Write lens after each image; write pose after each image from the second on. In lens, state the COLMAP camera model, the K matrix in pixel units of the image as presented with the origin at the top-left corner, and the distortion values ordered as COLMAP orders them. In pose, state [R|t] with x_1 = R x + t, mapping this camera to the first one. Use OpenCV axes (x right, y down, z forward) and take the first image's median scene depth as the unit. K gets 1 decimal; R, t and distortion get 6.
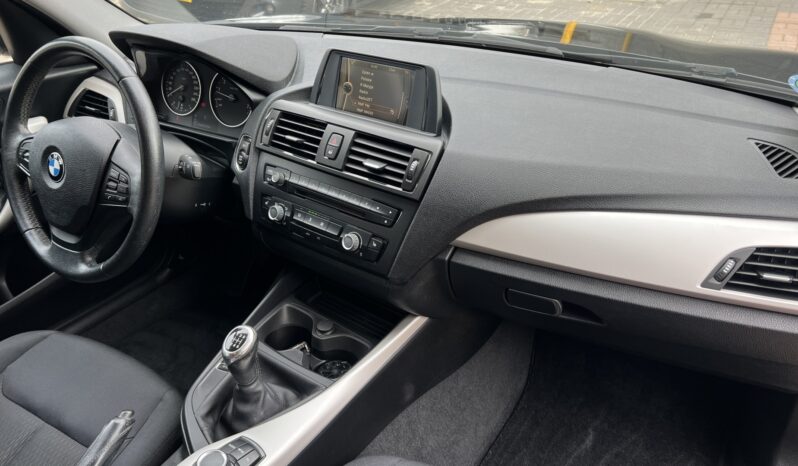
lens RADIAL K [[615.2, 0, 425.7], [0, 615.2, 213.0], [0, 0, 1]] dist [0.053335, -0.083271]
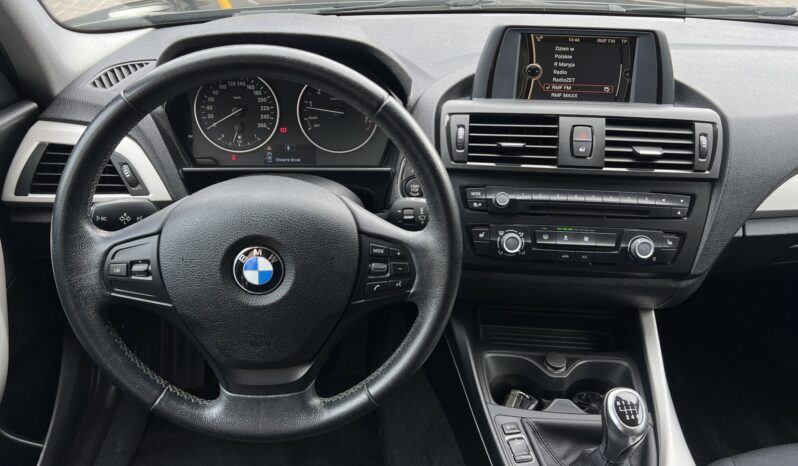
lens RADIAL K [[615.2, 0, 425.7], [0, 615.2, 213.0], [0, 0, 1]] dist [0.053335, -0.083271]
pose [[0.817634, -0.252877, 0.517230, -0.725018], [0.234397, 0.966762, 0.102123, -0.142141], [-0.525863, 0.037738, 0.849732, 0.404904]]
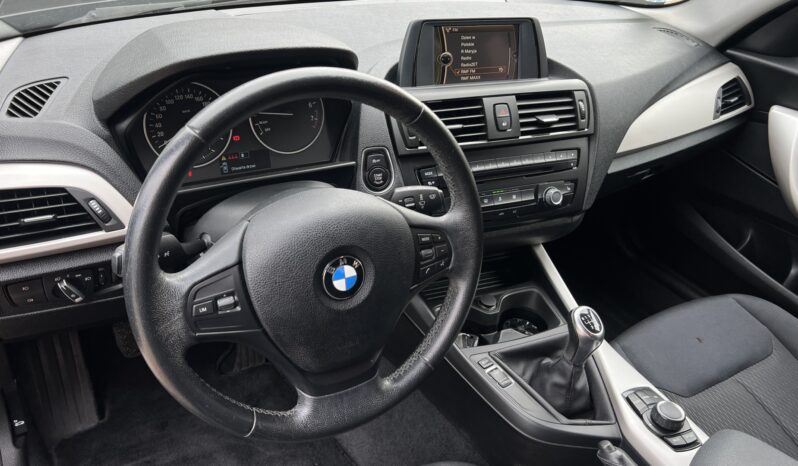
lens RADIAL K [[598.5, 0, 400.8], [0, 598.5, 213.4], [0, 0, 1]] dist [0.058609, -0.077992]
pose [[0.497916, -0.409668, 0.764364, -0.964635], [0.315154, 0.906607, 0.280610, -0.273172], [-0.807934, 0.101172, 0.580522, 0.571482]]
